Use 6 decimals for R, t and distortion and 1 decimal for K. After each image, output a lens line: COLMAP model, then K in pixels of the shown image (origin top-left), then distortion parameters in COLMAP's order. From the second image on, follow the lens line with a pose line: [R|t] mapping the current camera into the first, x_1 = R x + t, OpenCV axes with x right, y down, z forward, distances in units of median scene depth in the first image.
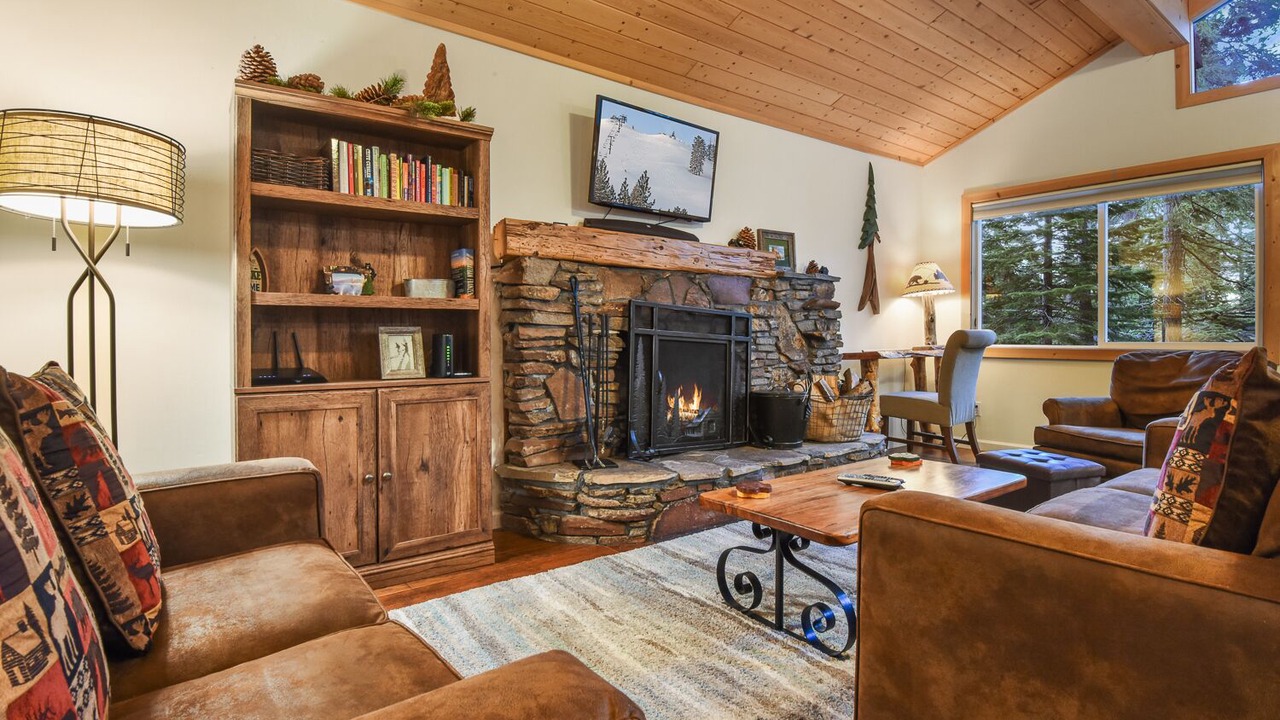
lens RADIAL K [[632.5, 0, 636.0], [0, 632.5, 344.0], [0, 0, 1]] dist [0.001579, -0.025179]
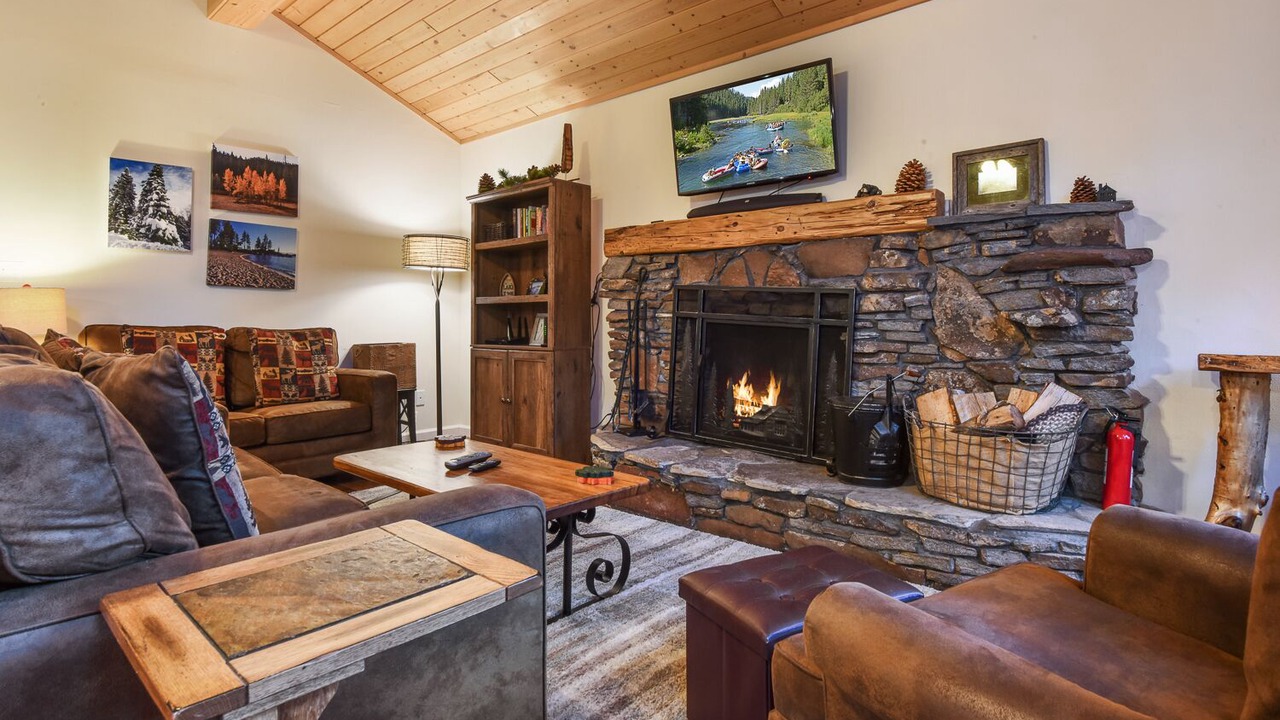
lens RADIAL K [[650.8, 0, 646.8], [0, 650.8, 303.1], [0, 0, 1]] dist [-0.002729, -0.021526]
pose [[0.197914, -0.022471, -0.979962, 1.001263], [-0.008482, 0.999660, -0.024636, -0.011723], [0.980183, 0.013188, 0.197656, 0.720550]]
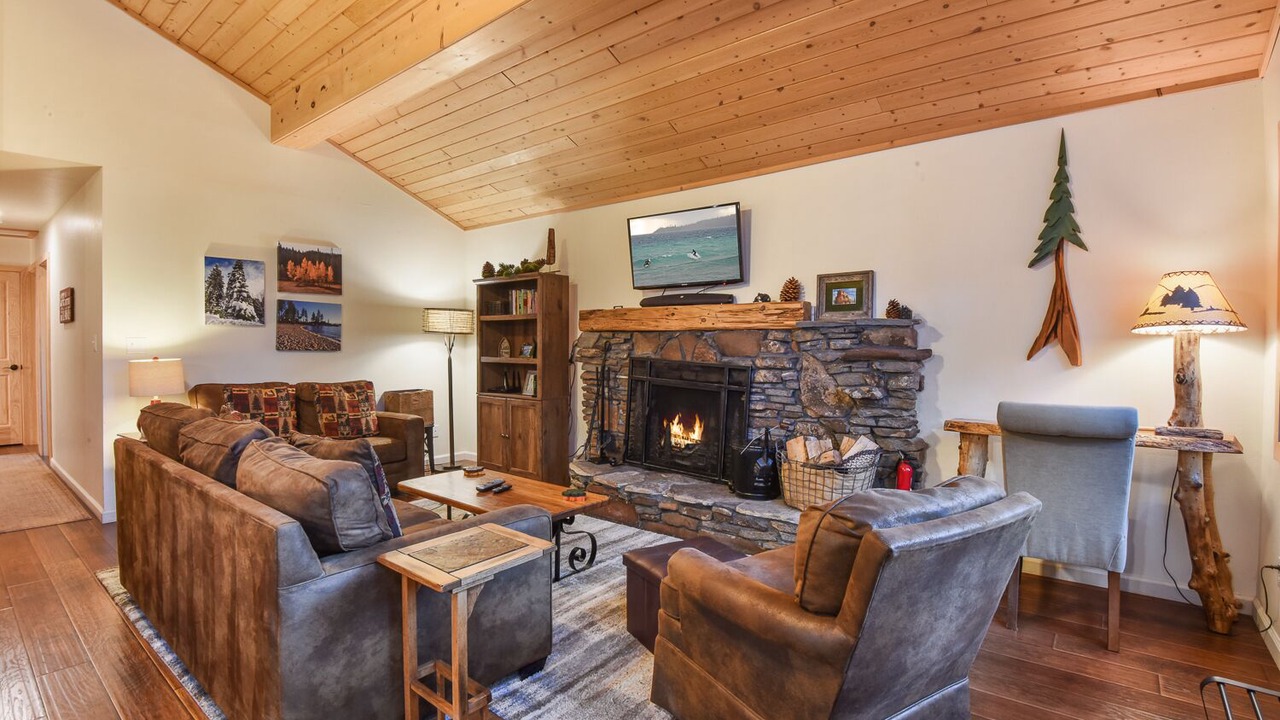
lens RADIAL K [[595.0, 0, 641.0], [0, 595.0, 350.8], [0, 0, 1]] dist [-0.017812, -0.001202]
pose [[0.239558, 0.016230, -0.970746, 1.284263], [-0.012142, 0.999832, 0.013719, -0.097688], [0.970806, 0.008500, 0.239715, 0.675701]]
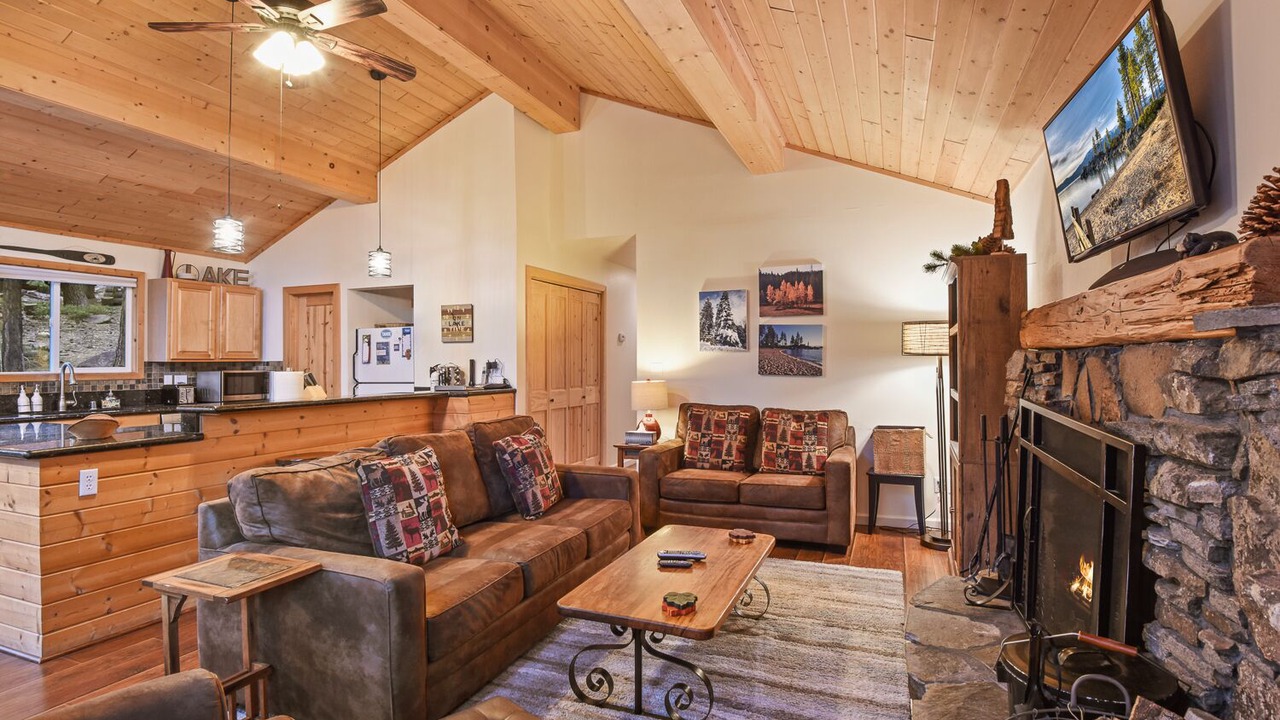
lens RADIAL K [[627.6, 0, 637.2], [0, 627.6, 351.8], [0, 0, 1]] dist [-0.003043, -0.019501]
pose [[-0.857221, -0.002025, -0.514945, 0.726727], [0.000866, 0.999985, -0.005374, -0.117147], [0.514948, -0.005053, -0.857206, 1.351654]]
